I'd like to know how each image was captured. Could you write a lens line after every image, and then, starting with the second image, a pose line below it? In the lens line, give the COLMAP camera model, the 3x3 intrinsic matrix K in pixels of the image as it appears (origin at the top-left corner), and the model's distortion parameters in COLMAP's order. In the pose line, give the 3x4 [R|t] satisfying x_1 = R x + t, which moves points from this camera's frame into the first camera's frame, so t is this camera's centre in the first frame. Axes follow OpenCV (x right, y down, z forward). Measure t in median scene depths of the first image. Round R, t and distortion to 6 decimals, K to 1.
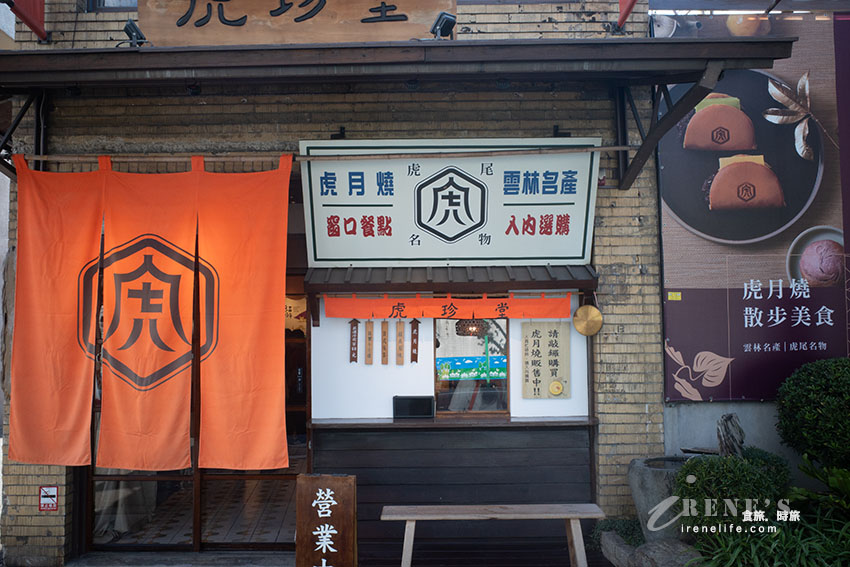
lens RADIAL K [[714.8, 0, 427.3], [0, 714.8, 287.0], [0, 0, 1]] dist [-0.055346, 0.018256]
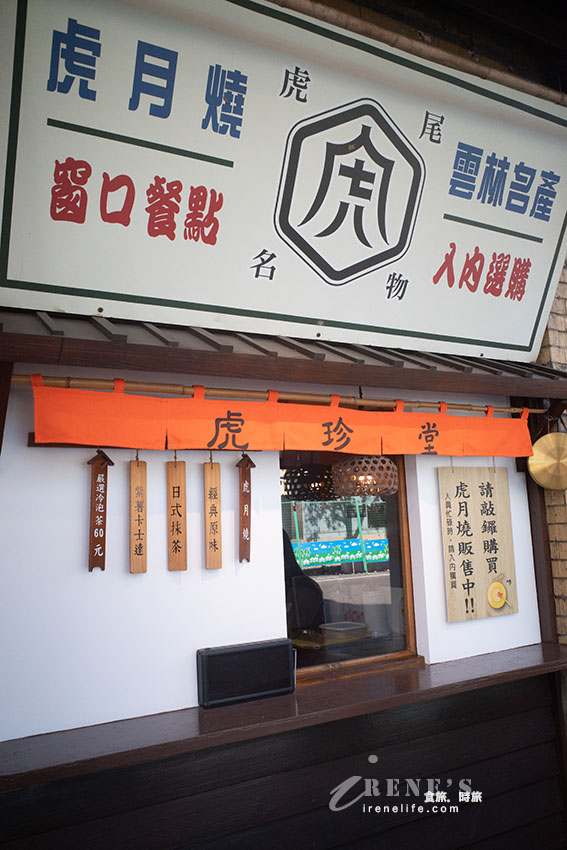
lens RADIAL K [[694.2, 0, 287.5], [0, 694.2, 438.0], [0, 0, 1]] dist [-0.038470, 0.027096]
pose [[0.855565, 0.034881, 0.516518, -0.215436], [0.007137, 0.996838, -0.079139, 0.068912], [-0.517646, 0.071395, 0.852611, 0.662207]]
